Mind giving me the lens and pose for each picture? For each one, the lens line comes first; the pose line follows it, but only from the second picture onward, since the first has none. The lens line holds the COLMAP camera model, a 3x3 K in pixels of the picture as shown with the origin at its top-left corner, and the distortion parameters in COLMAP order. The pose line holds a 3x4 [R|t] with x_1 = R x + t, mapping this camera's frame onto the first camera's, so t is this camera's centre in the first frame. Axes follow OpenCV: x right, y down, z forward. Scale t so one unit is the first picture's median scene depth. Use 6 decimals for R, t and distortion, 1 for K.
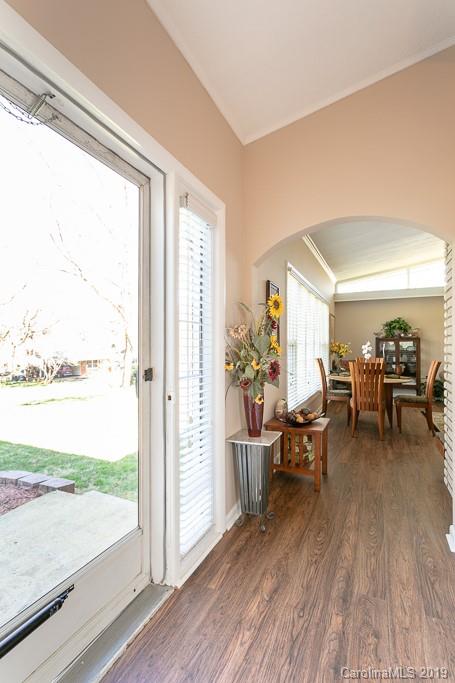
lens RADIAL K [[321.9, 0, 231.0], [0, 321.9, 343.7], [0, 0, 1]] dist [-0.001765, 0.001883]
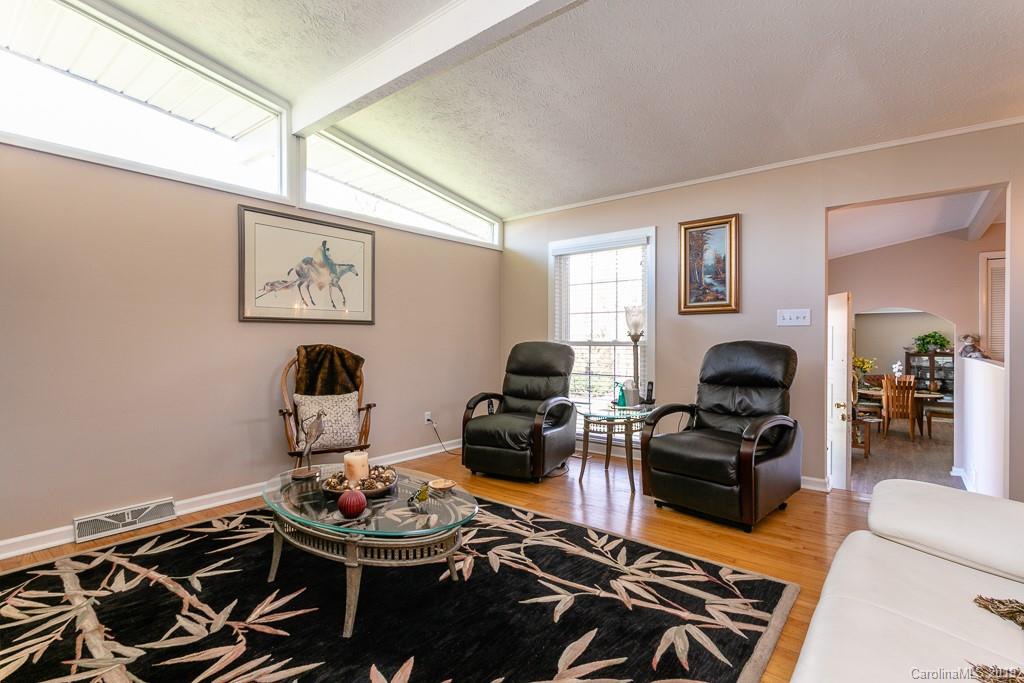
lens RADIAL K [[482.7, 0, 516.1], [0, 482.7, 341.8], [0, 0, 1]] dist [-0.001765, 0.001883]
pose [[0.968424, 0.004245, -0.249275, -0.329063], [-0.002281, 0.999964, 0.008167, -0.061641], [0.249300, -0.007340, 0.968398, -0.709182]]
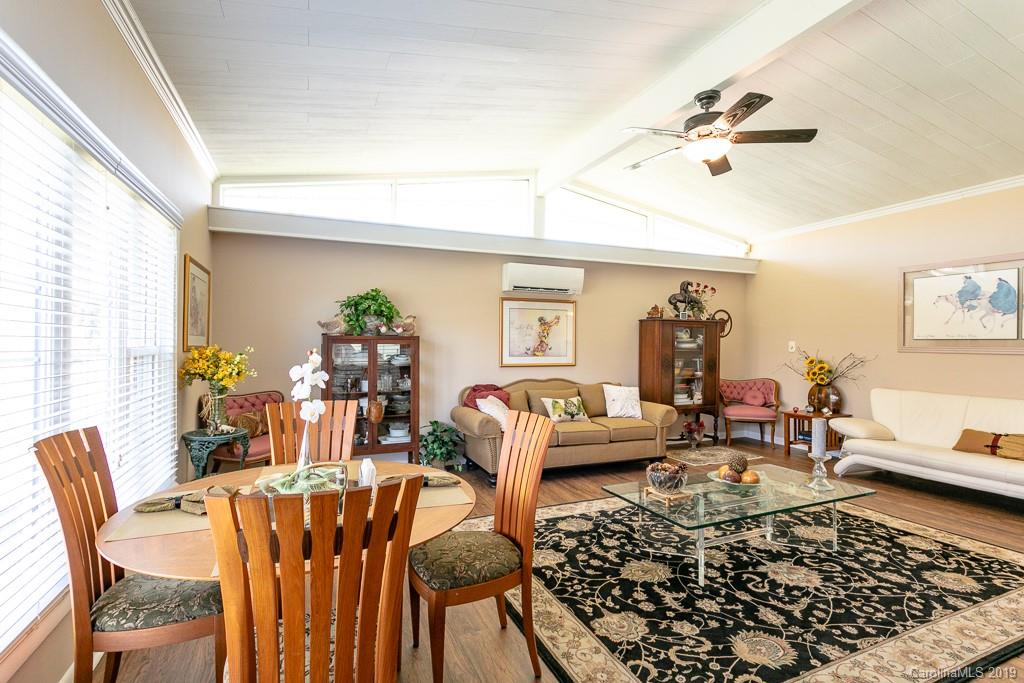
lens RADIAL K [[485.8, 0, 515.4], [0, 485.8, 341.3], [0, 0, 1]] dist [-0.002572, 0.000535]
pose [[0.675930, 0.010858, 0.736886, 0.172255], [-0.011541, 0.999925, -0.004148, -0.010253], [-0.736875, -0.005701, 0.676005, 0.429267]]
